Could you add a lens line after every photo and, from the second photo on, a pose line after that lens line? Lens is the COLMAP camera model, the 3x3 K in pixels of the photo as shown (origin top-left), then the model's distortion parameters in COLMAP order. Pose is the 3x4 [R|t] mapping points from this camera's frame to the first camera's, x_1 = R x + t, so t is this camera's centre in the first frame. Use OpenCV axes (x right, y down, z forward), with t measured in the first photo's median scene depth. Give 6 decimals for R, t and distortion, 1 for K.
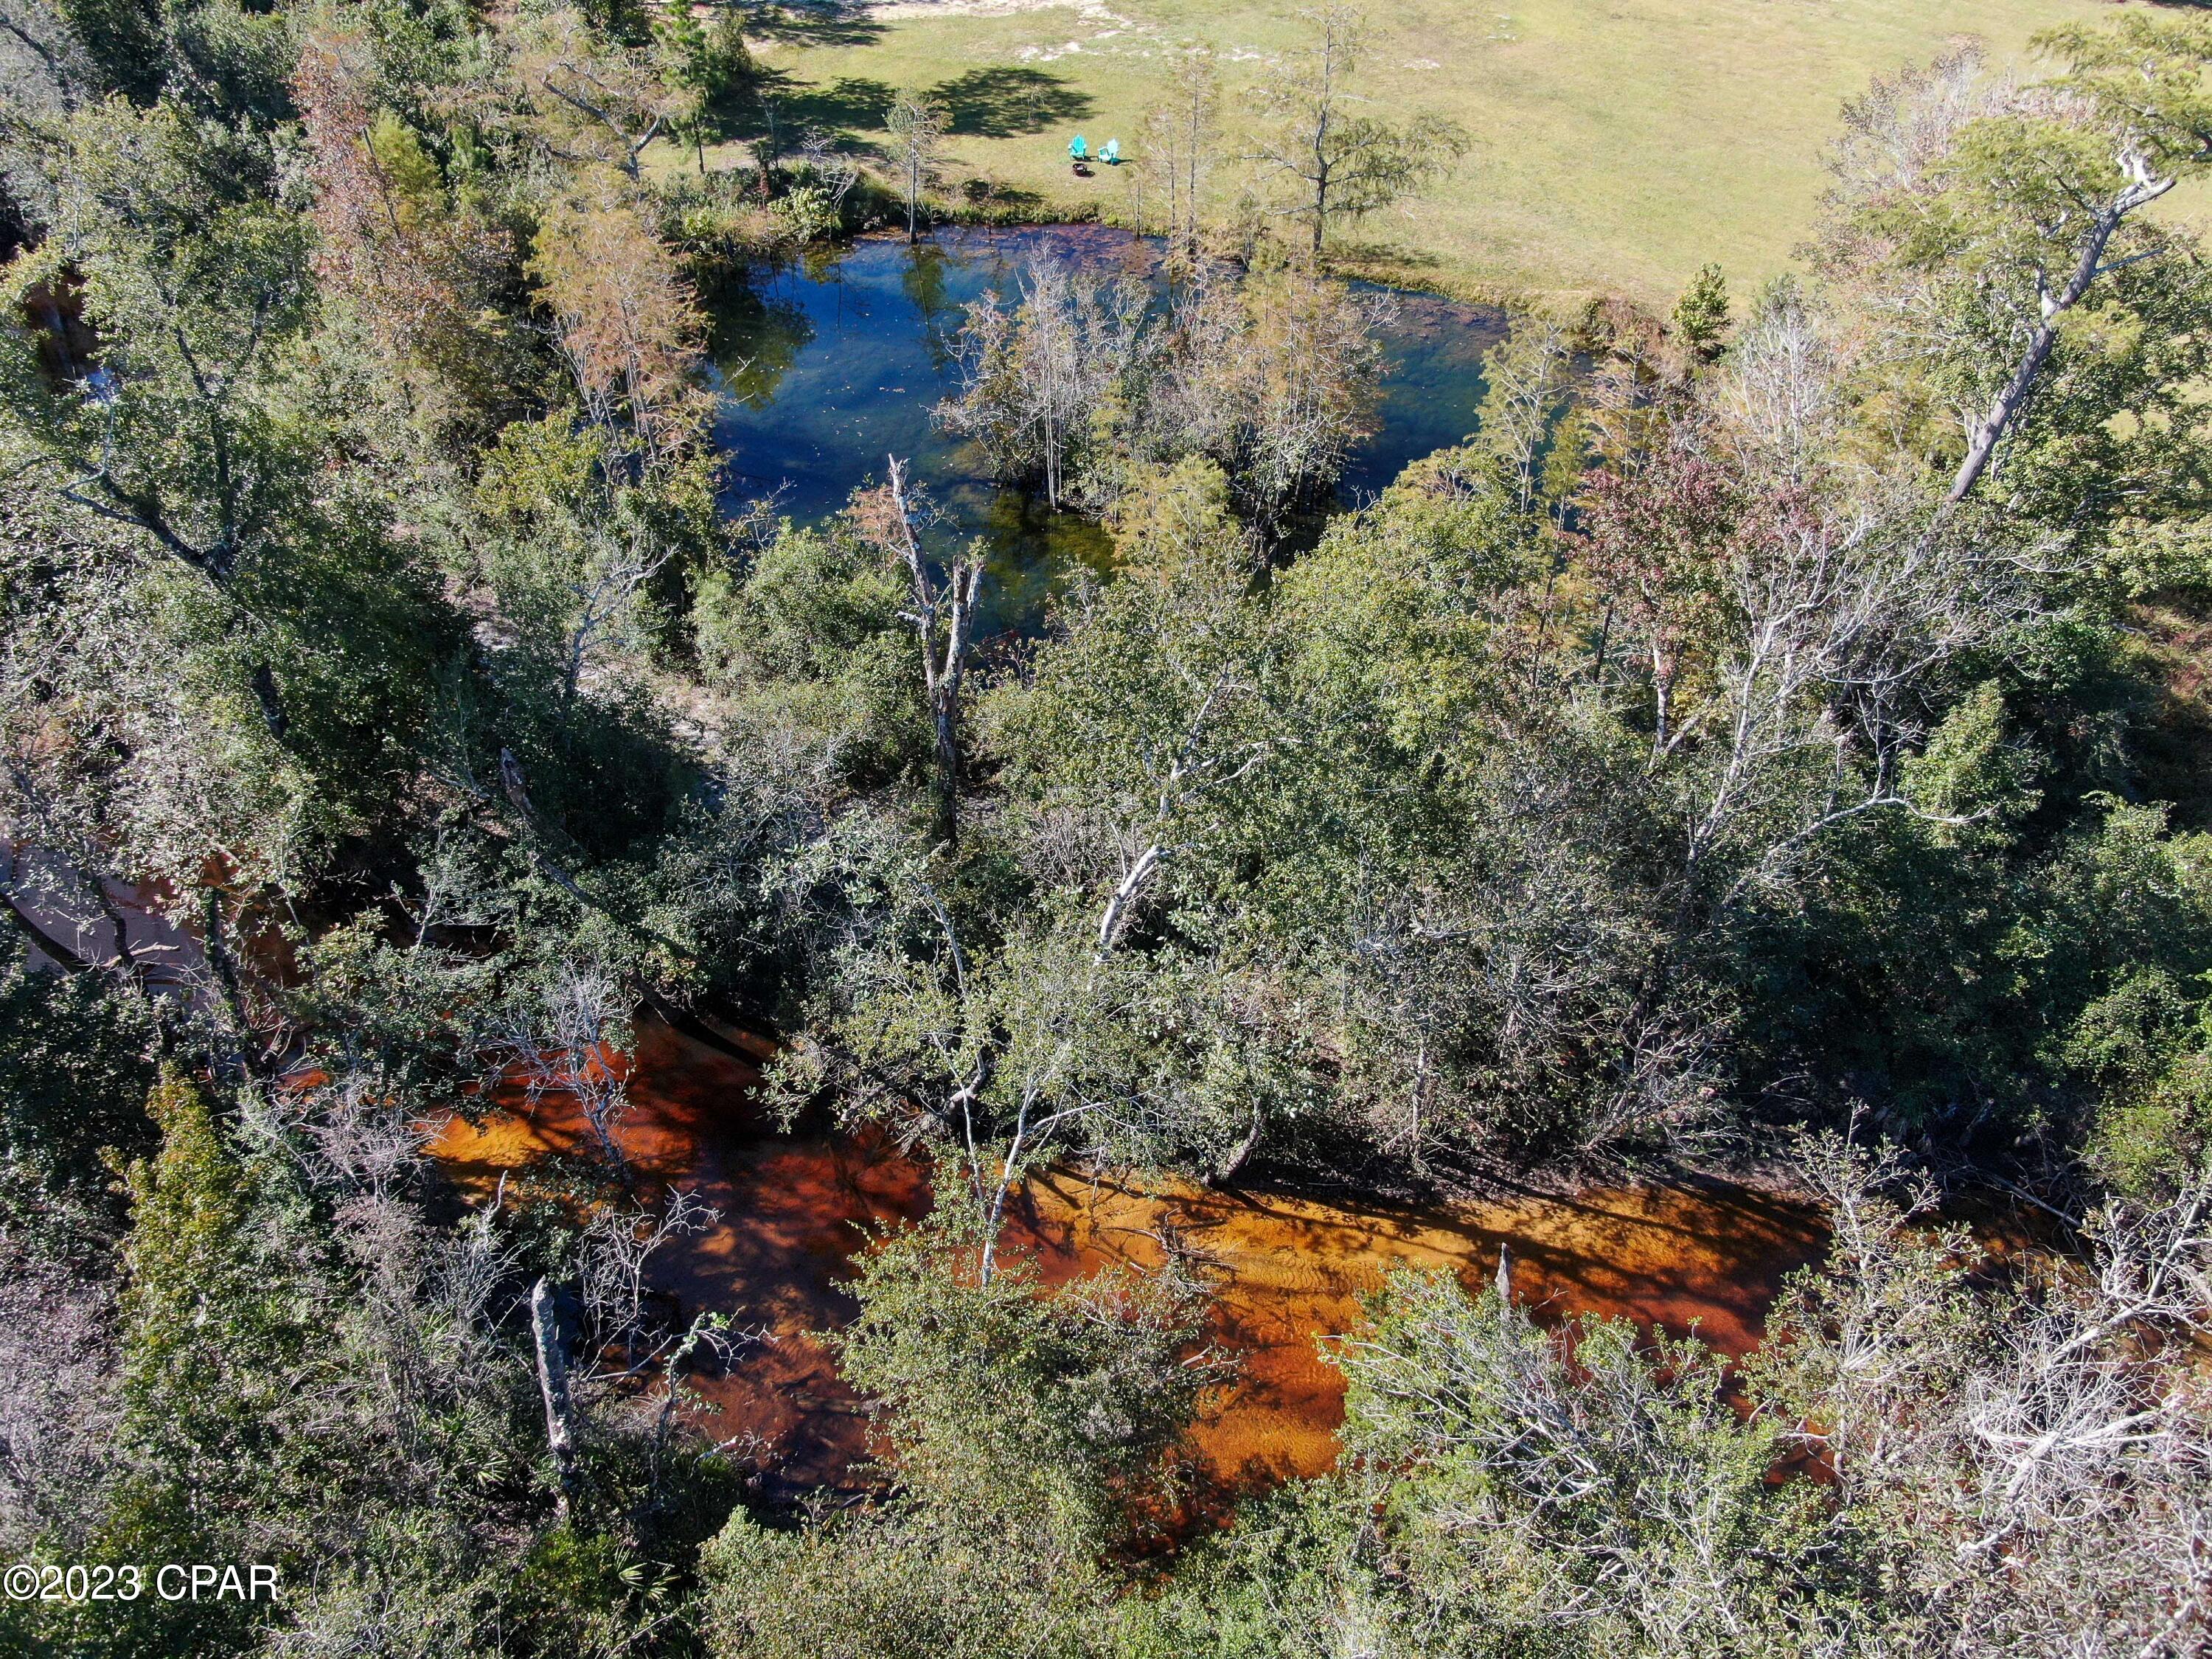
lens RADIAL K [[1594.2, 0, 1106.0], [0, 1594.2, 829.5], [0, 0, 1]] dist [-0.014812, -0.000478]
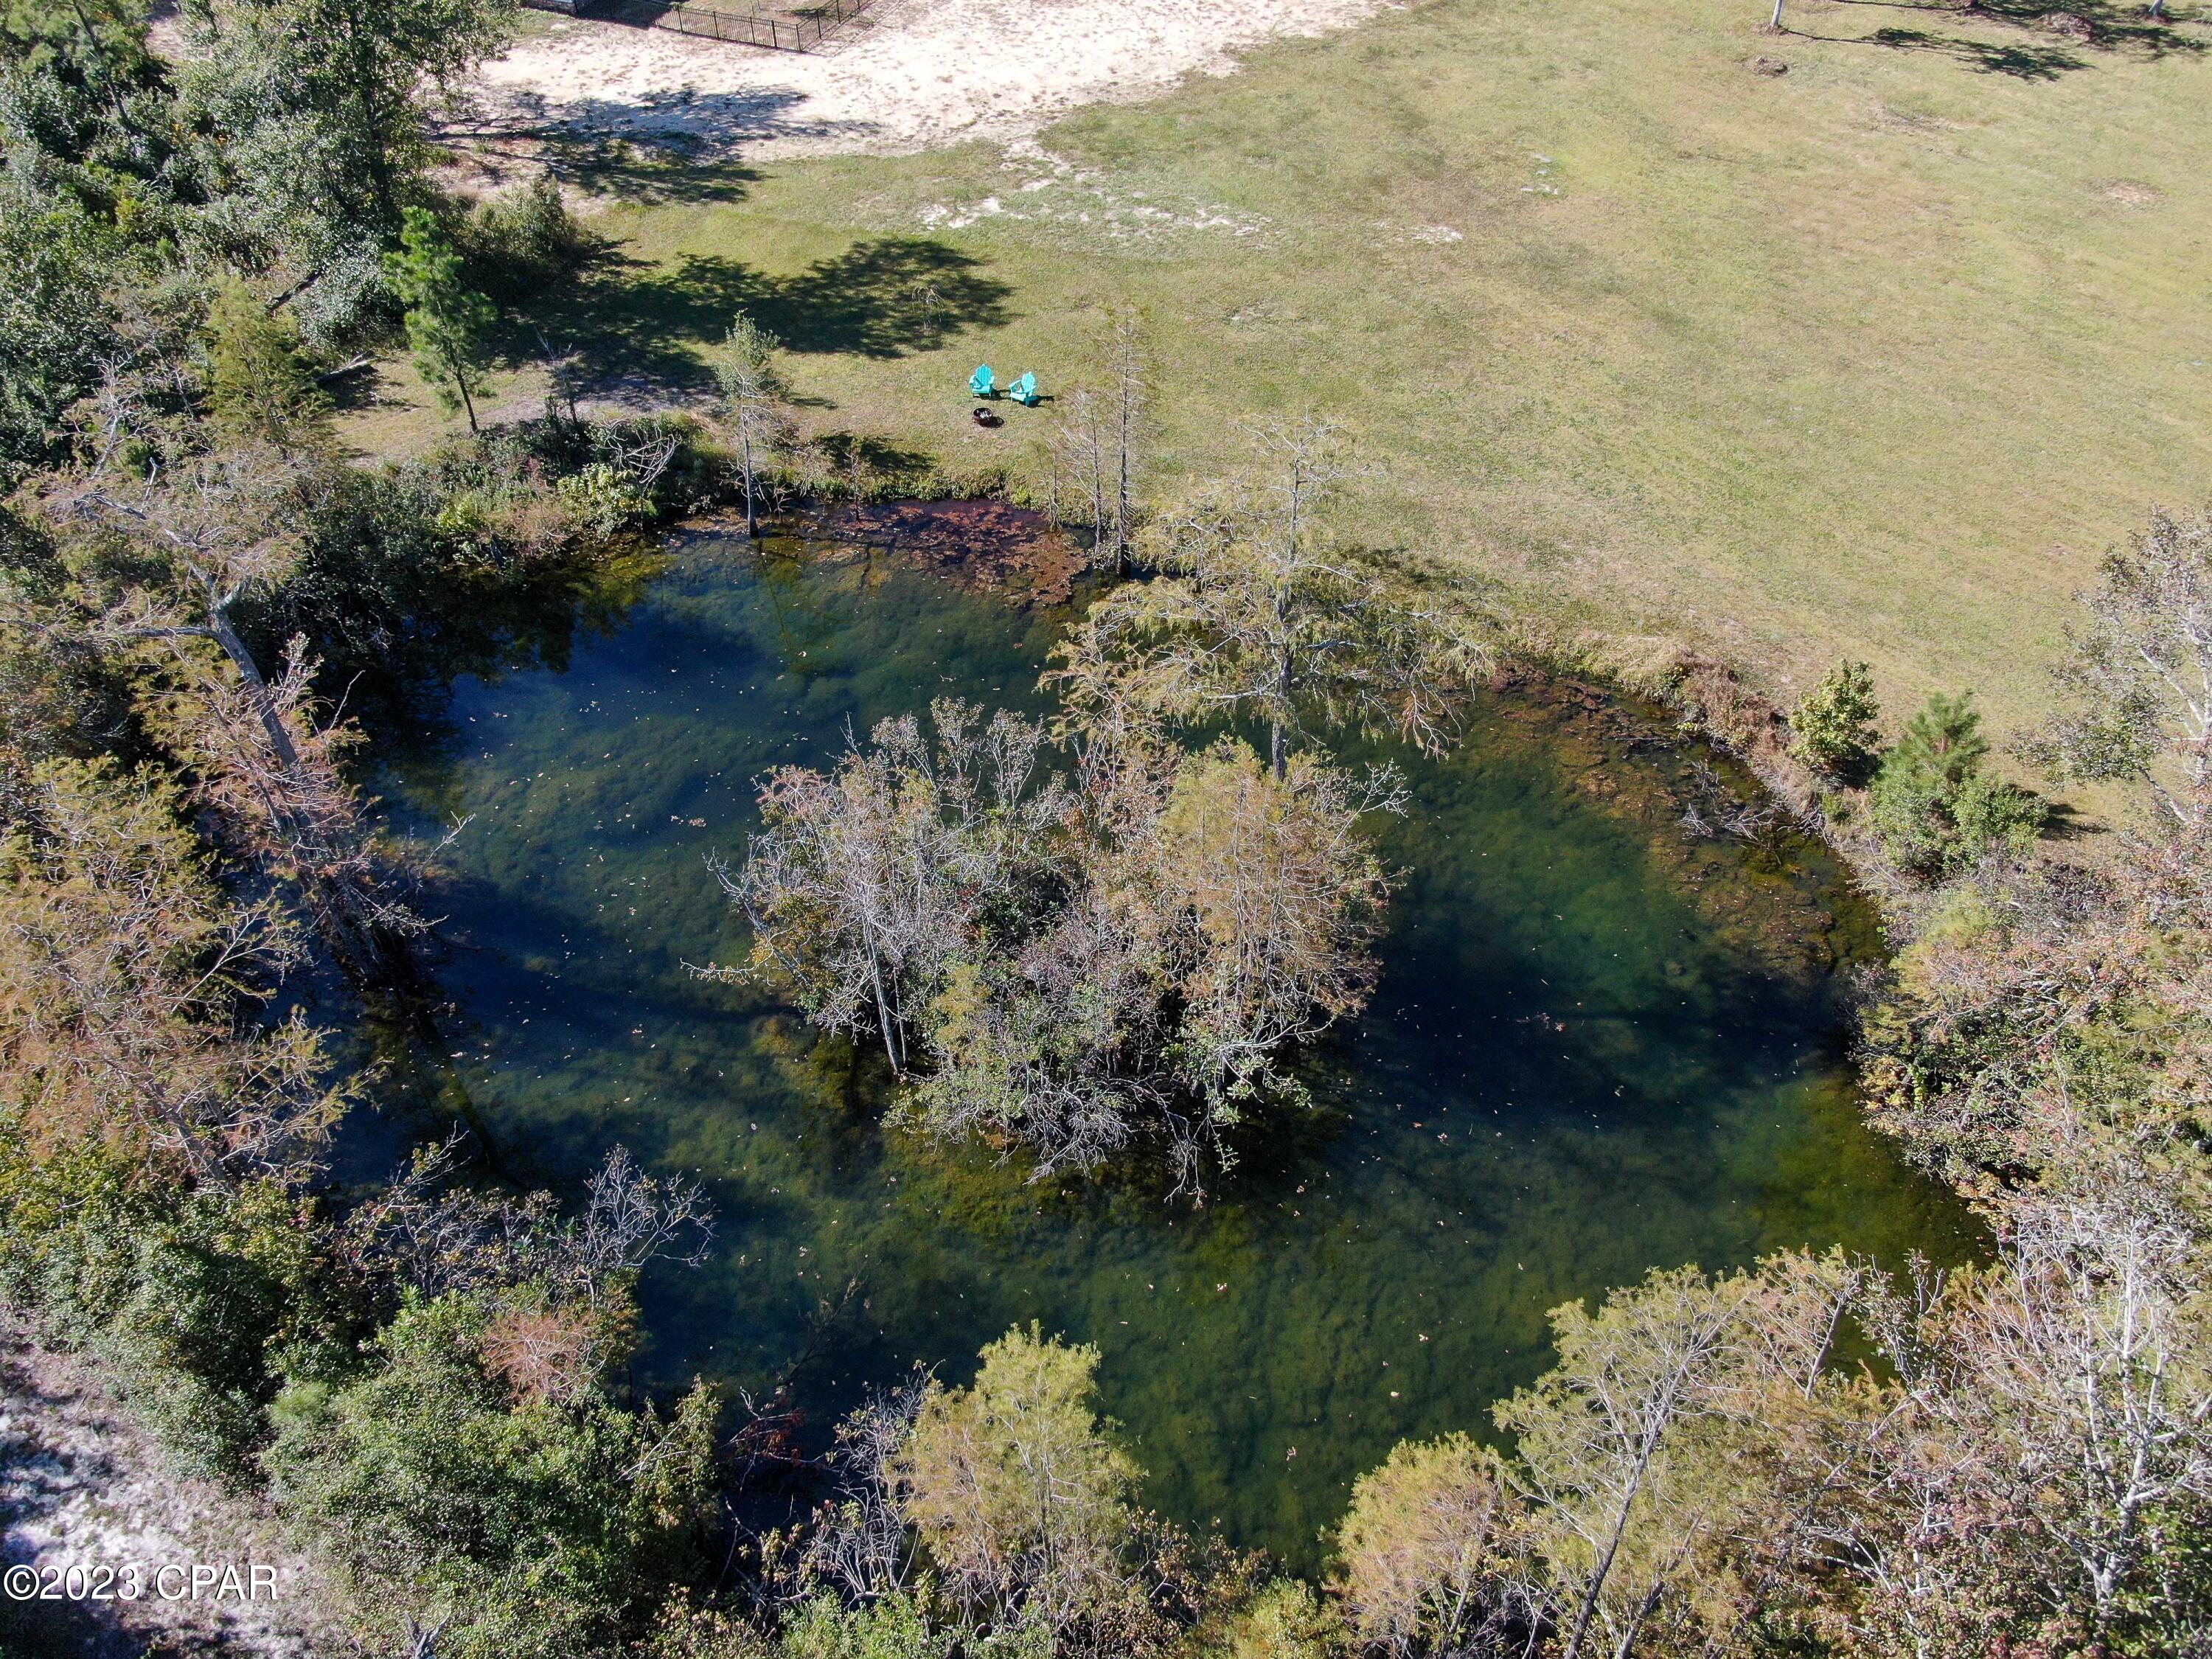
lens RADIAL K [[1594.2, 0, 1106.0], [0, 1594.2, 829.5], [0, 0, 1]] dist [-0.014812, -0.000478]
pose [[0.999996, 0.001733, -0.002367, 0.041681], [-0.001657, 0.999486, 0.032028, -0.232827], [0.002421, -0.032024, 0.999484, 0.229552]]
